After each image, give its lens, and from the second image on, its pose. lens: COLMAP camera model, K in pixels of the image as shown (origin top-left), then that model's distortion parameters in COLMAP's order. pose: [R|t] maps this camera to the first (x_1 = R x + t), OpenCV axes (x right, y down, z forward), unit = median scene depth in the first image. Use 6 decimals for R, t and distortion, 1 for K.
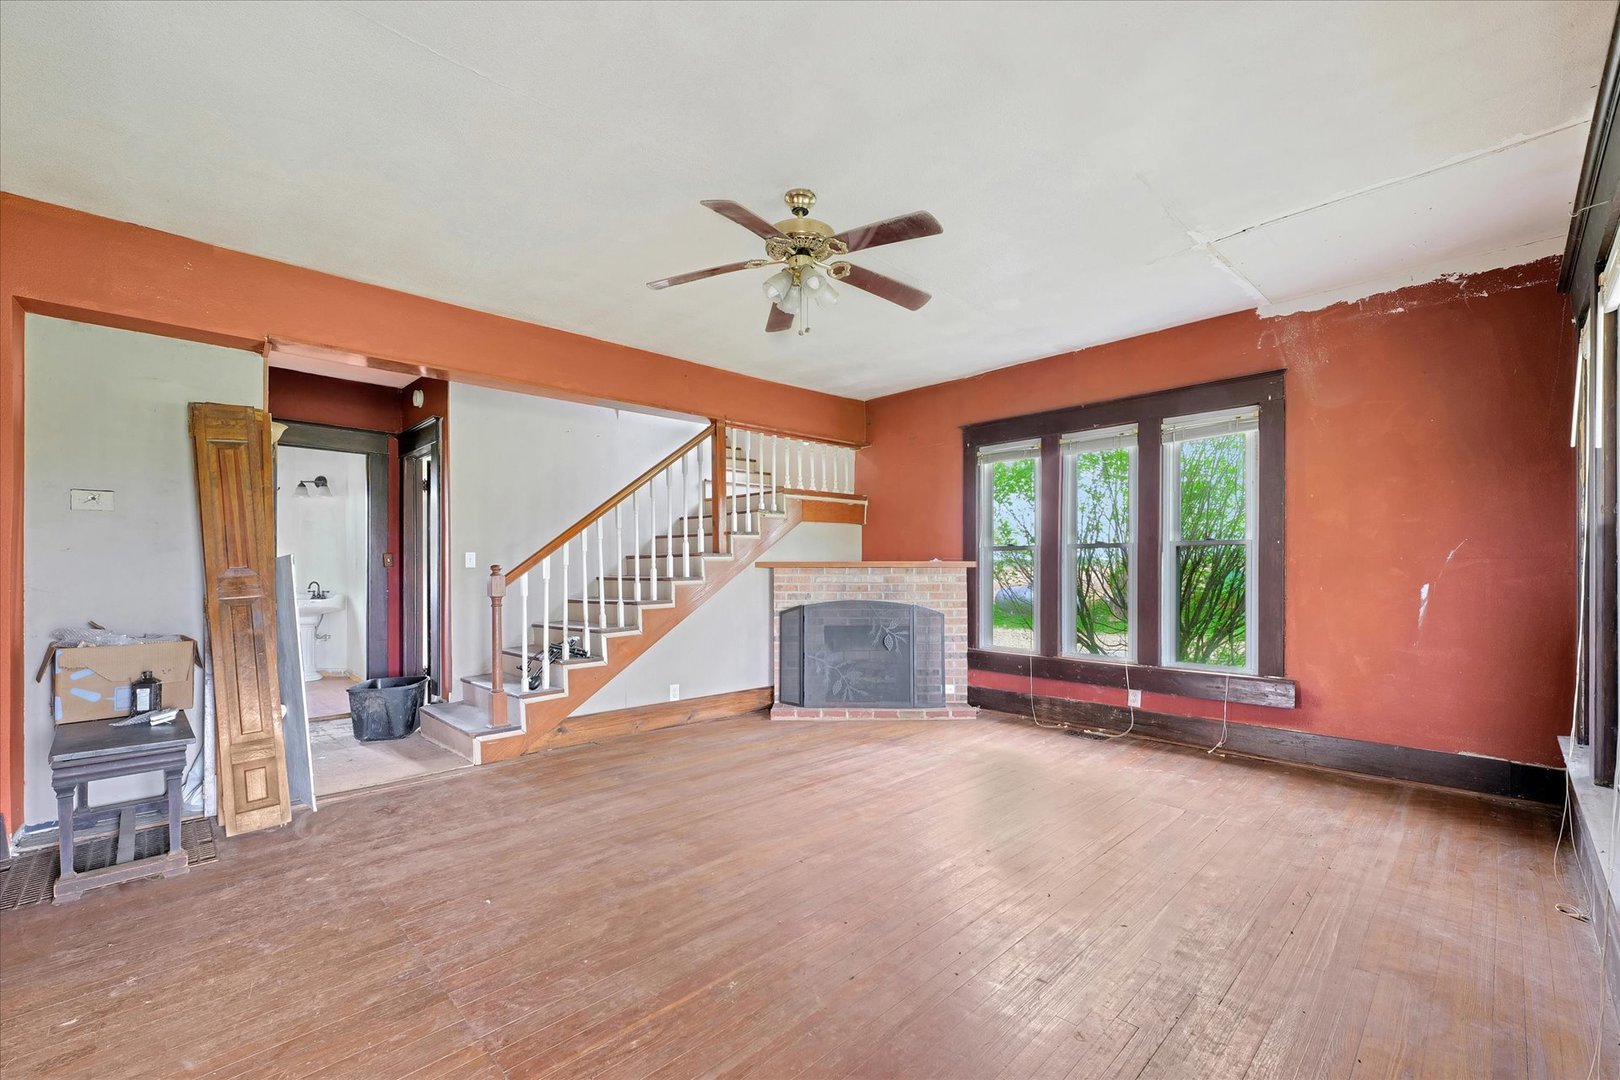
lens RADIAL K [[684.4, 0, 802.9], [0, 684.4, 565.9], [0, 0, 1]] dist [0.006260, -0.001434]
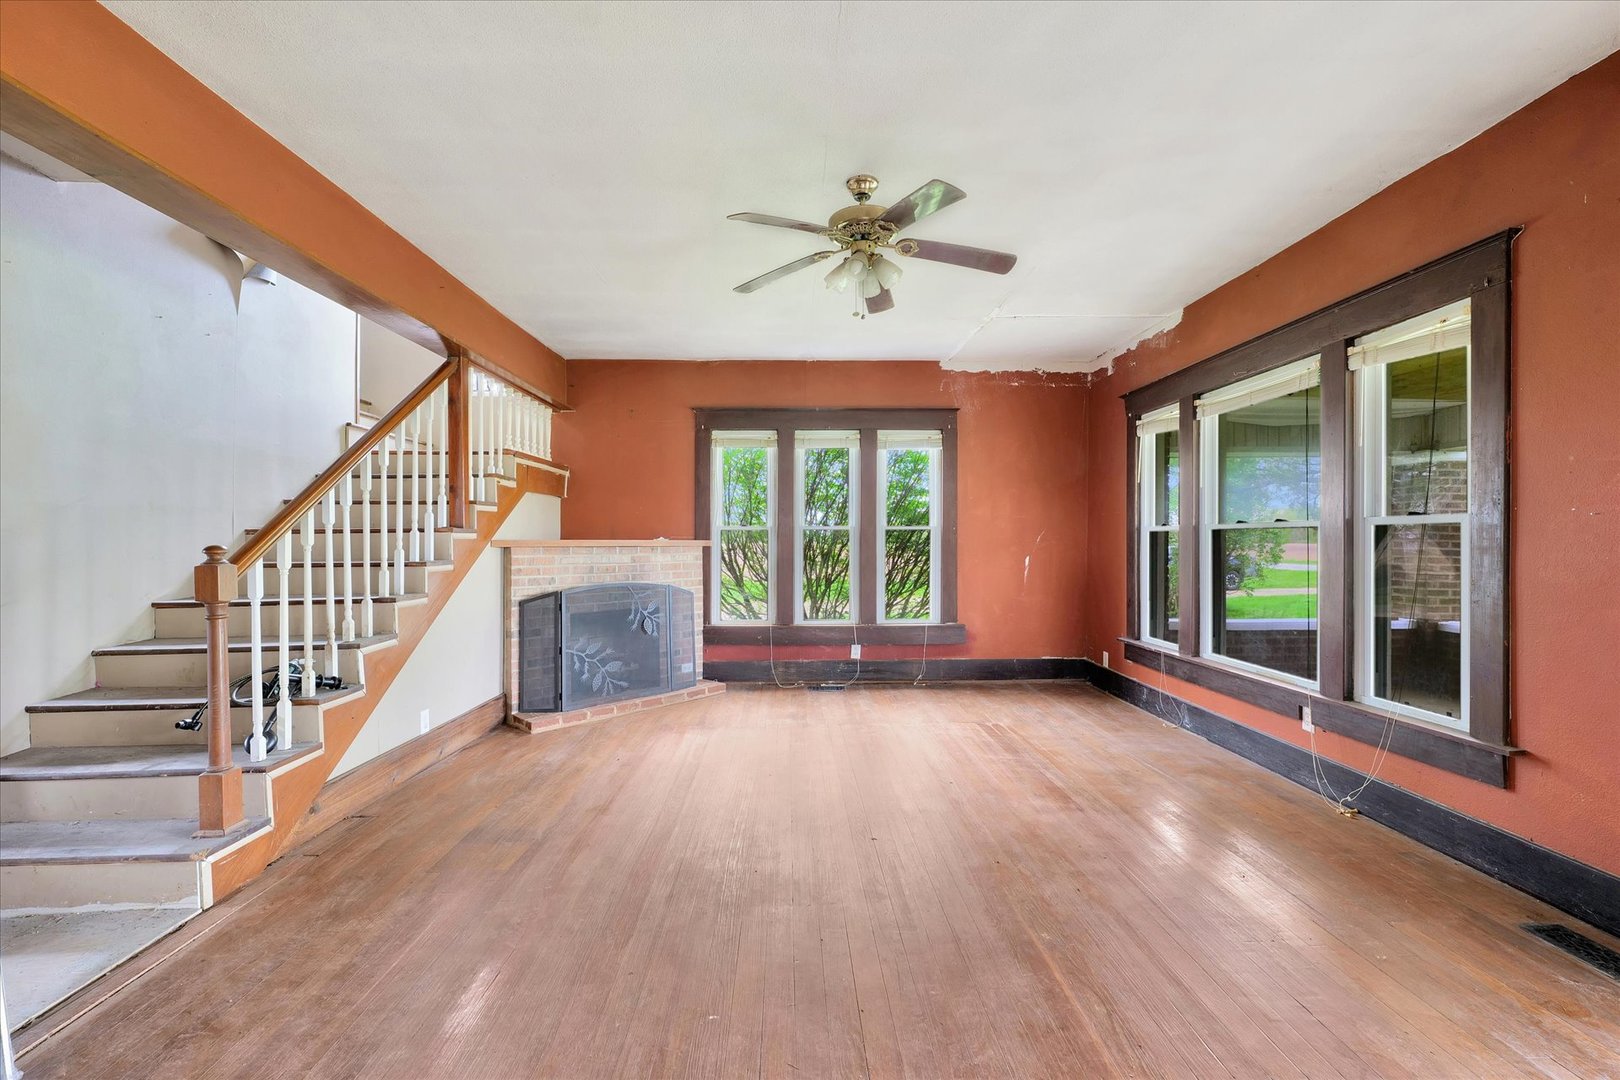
lens RADIAL K [[684.4, 0, 809.0], [0, 684.4, 540.5], [0, 0, 1]] dist [0.006260, -0.001434]
pose [[0.668072, 0.003649, 0.744087, -0.495918], [-0.002002, 0.999993, -0.003107, -0.004160], [-0.744094, 0.000586, 0.668075, 0.236806]]
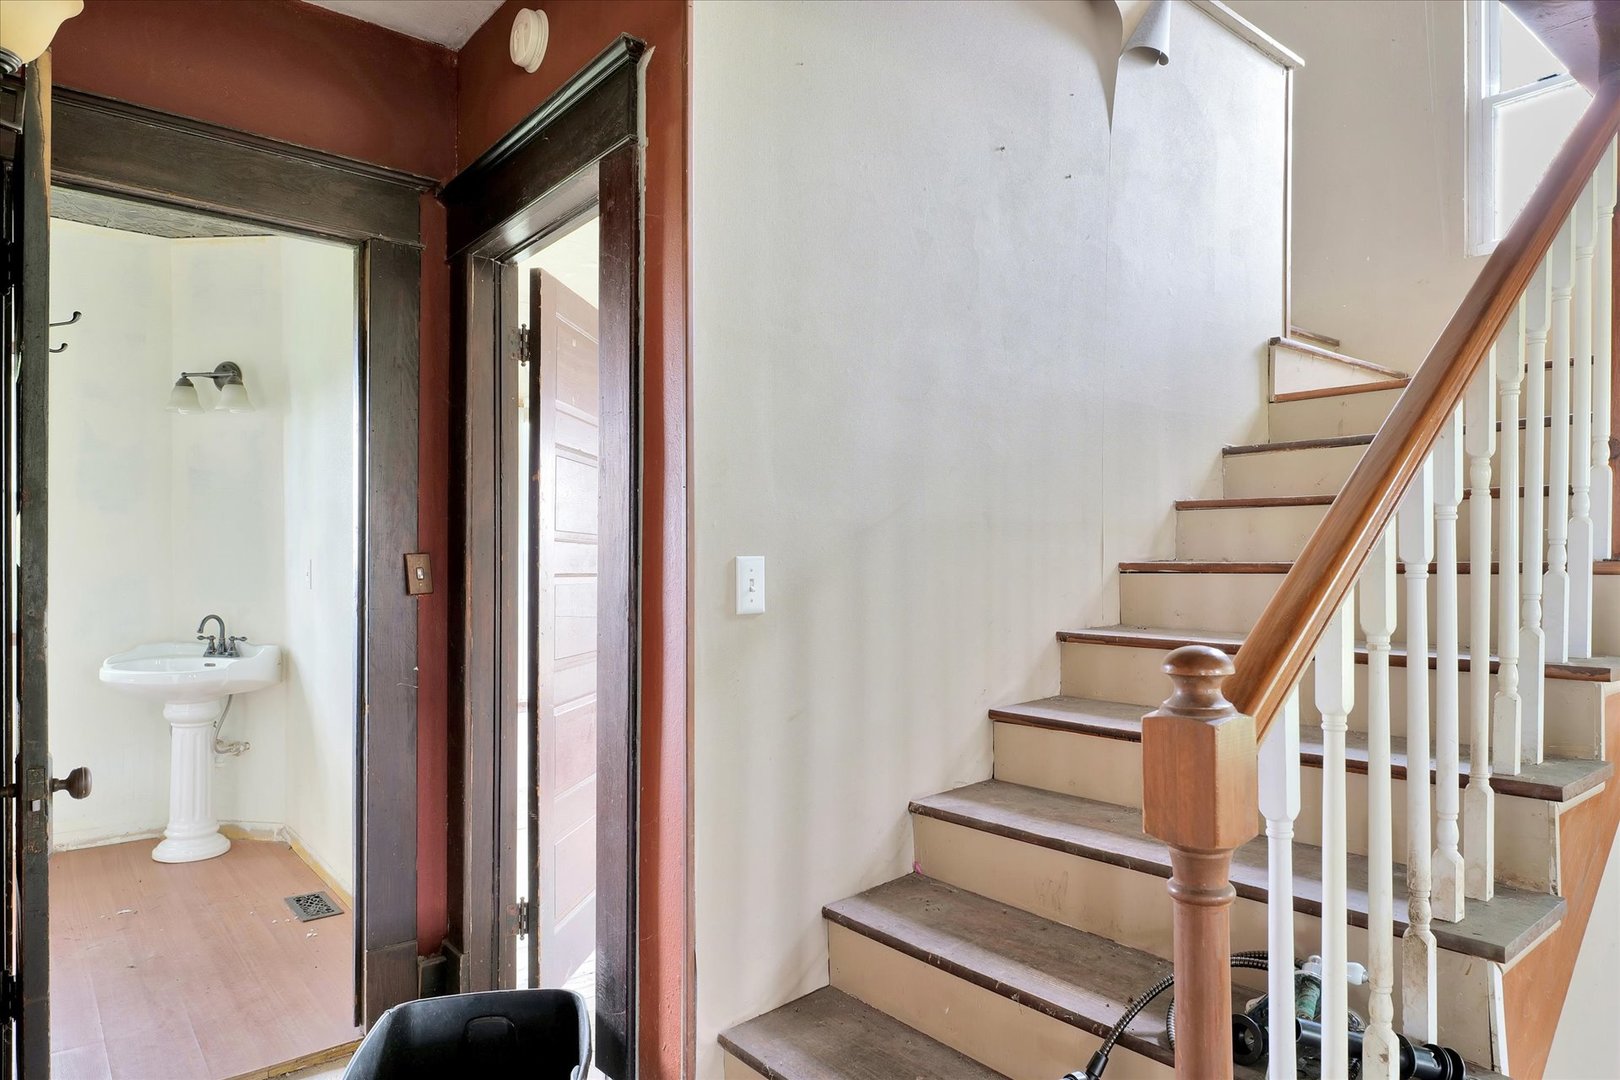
lens RADIAL K [[957.3, 0, 798.9], [0, 957.3, 563.2], [0, 0, 1]] dist [0.002795, 0.001021]
pose [[0.996691, 0.004266, -0.081172, -0.480875], [-0.003543, 0.999953, 0.009054, -0.022205], [0.081207, -0.008737, 0.996659, 0.696251]]
